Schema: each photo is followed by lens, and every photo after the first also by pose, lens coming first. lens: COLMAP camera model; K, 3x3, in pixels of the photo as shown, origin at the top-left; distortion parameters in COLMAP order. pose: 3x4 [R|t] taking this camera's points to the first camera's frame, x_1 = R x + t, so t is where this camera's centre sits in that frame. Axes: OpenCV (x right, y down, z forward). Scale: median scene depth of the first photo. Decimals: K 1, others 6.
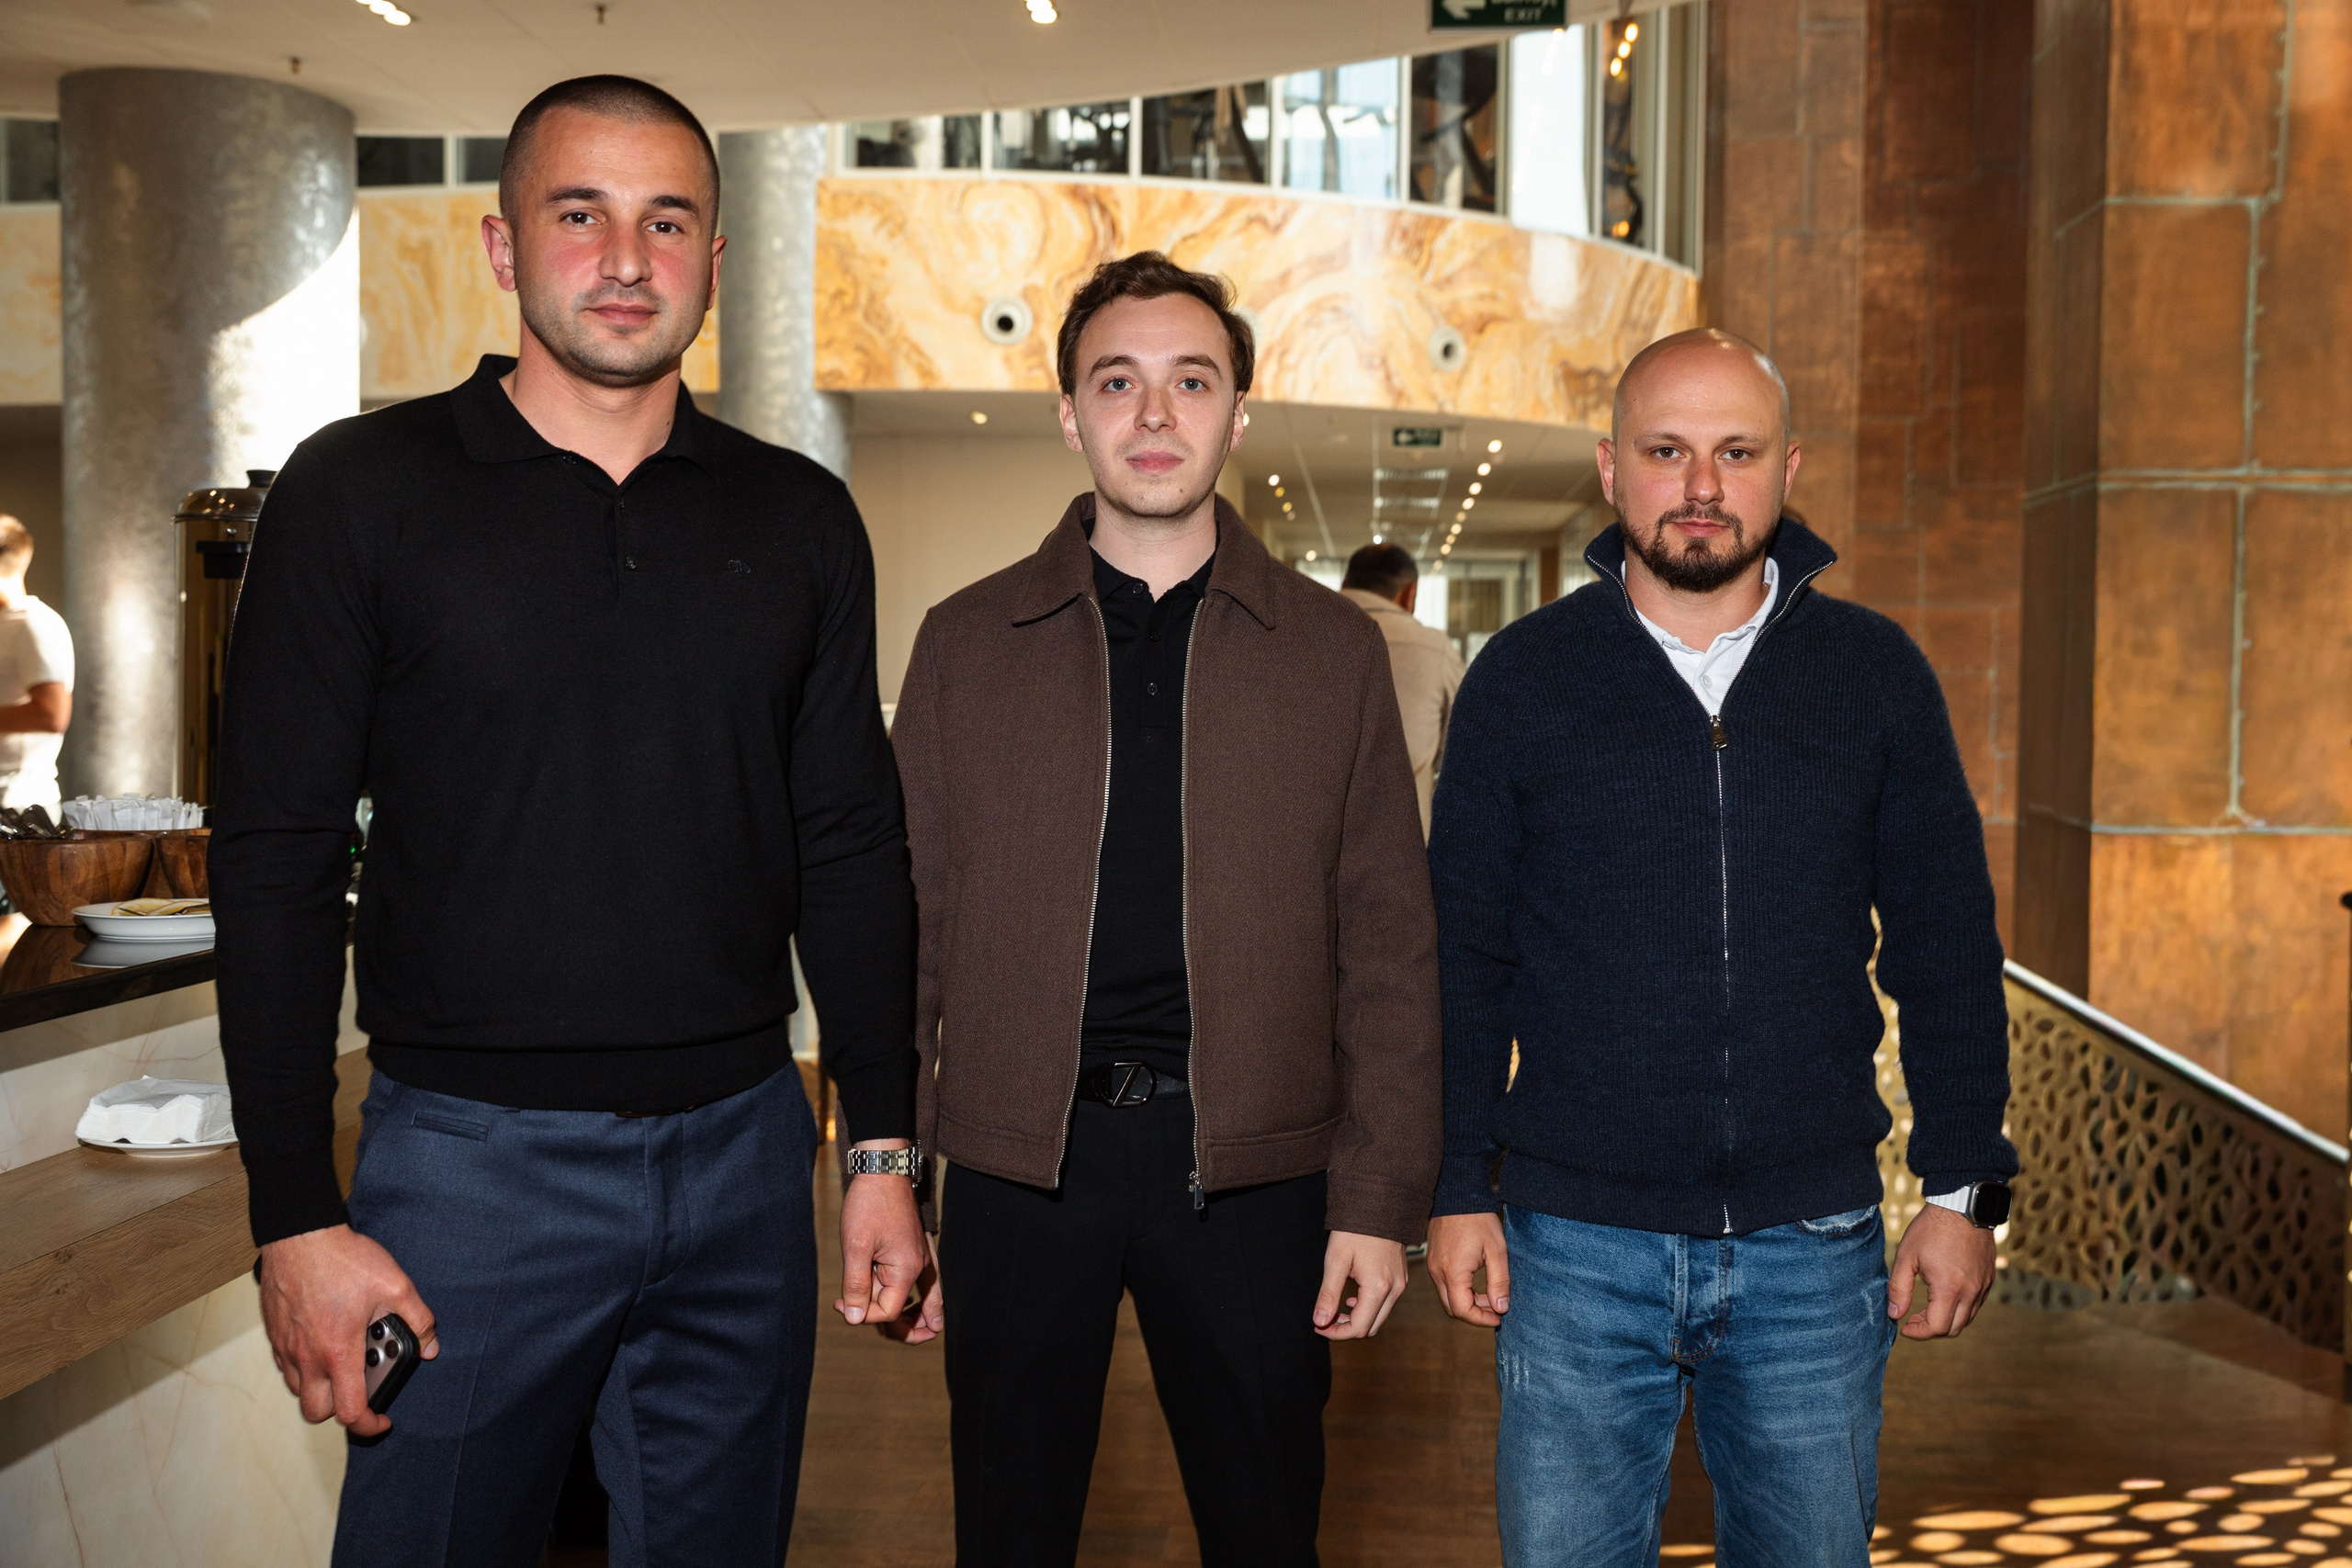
lens RADIAL K [[2418.7, 0, 1176.2], [0, 2418.7, 786.1], [0, 0, 1]] dist [-0.032270, 0.074832]
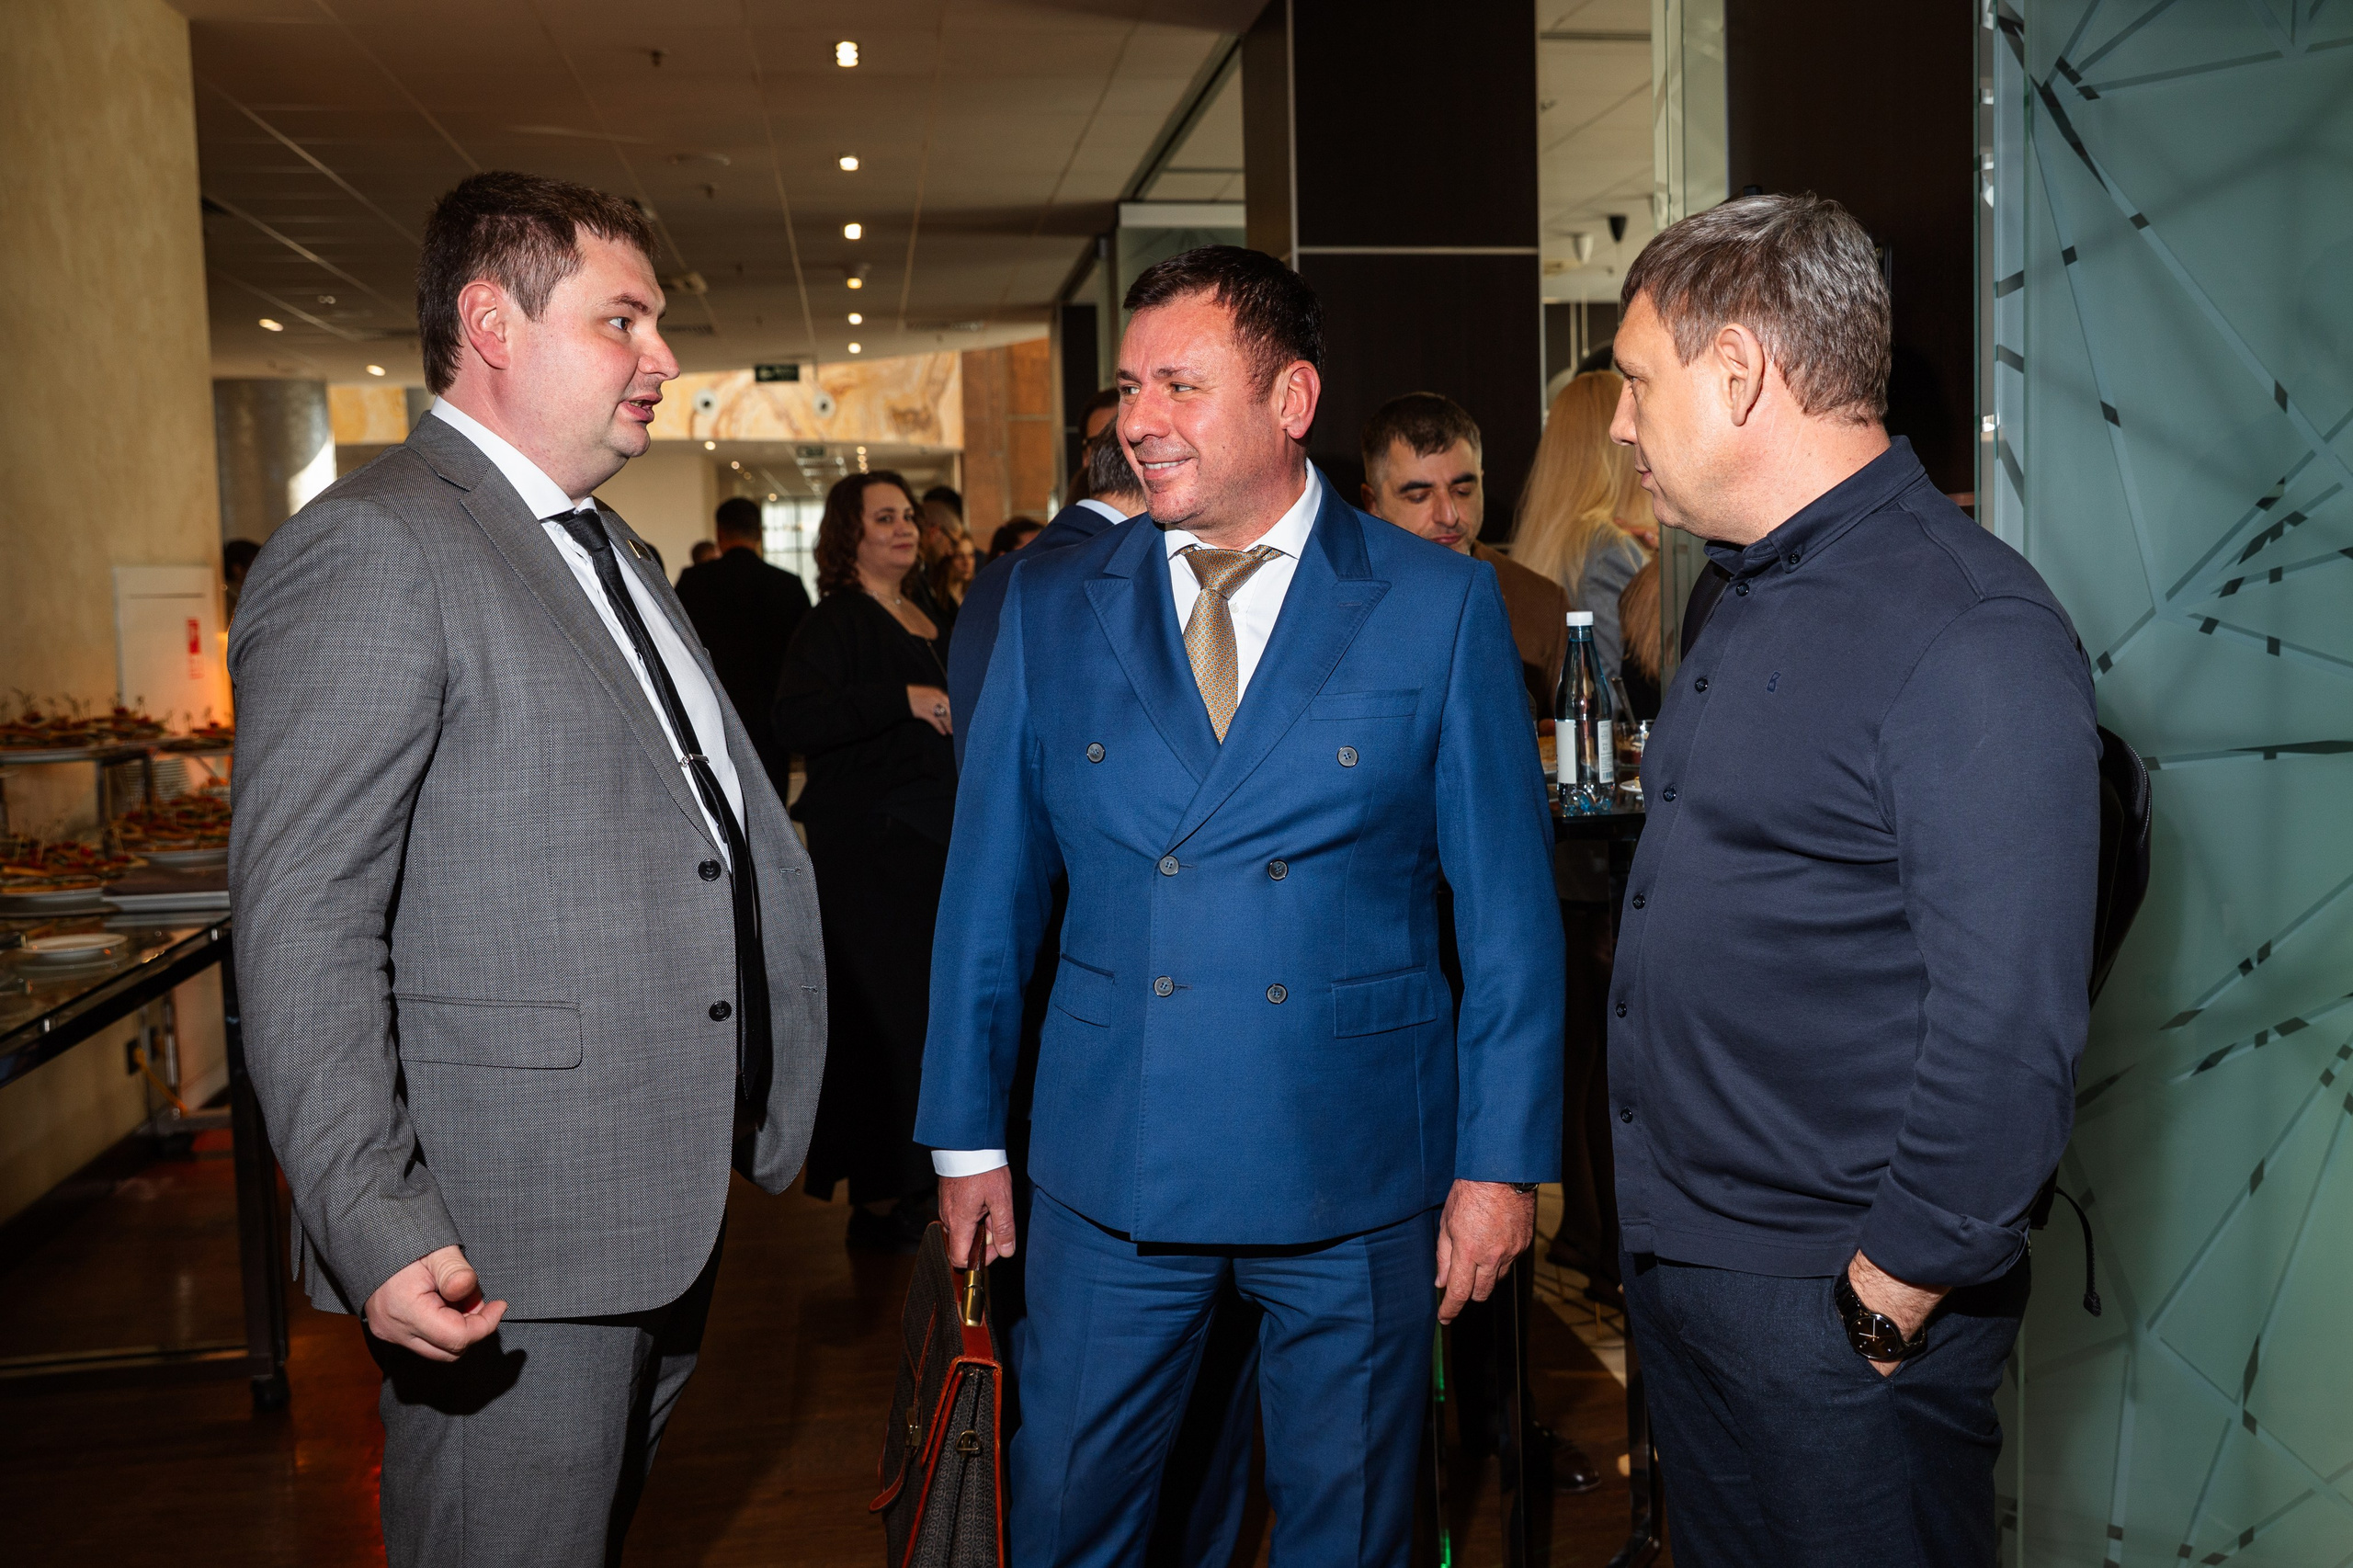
lens RADIAL K [[2243.7, 0, 1176.6], [0, 2243.7, 782.1], [0, 0, 1]] dist [-0.066442, 0.114561]
pose [[0.976280, -0.053017, 0.209918, 0.003513], [0.041968, 0.997506, 0.056745, 0.017095], [-0.212403, -0.046589, 0.976071, -0.708643]]
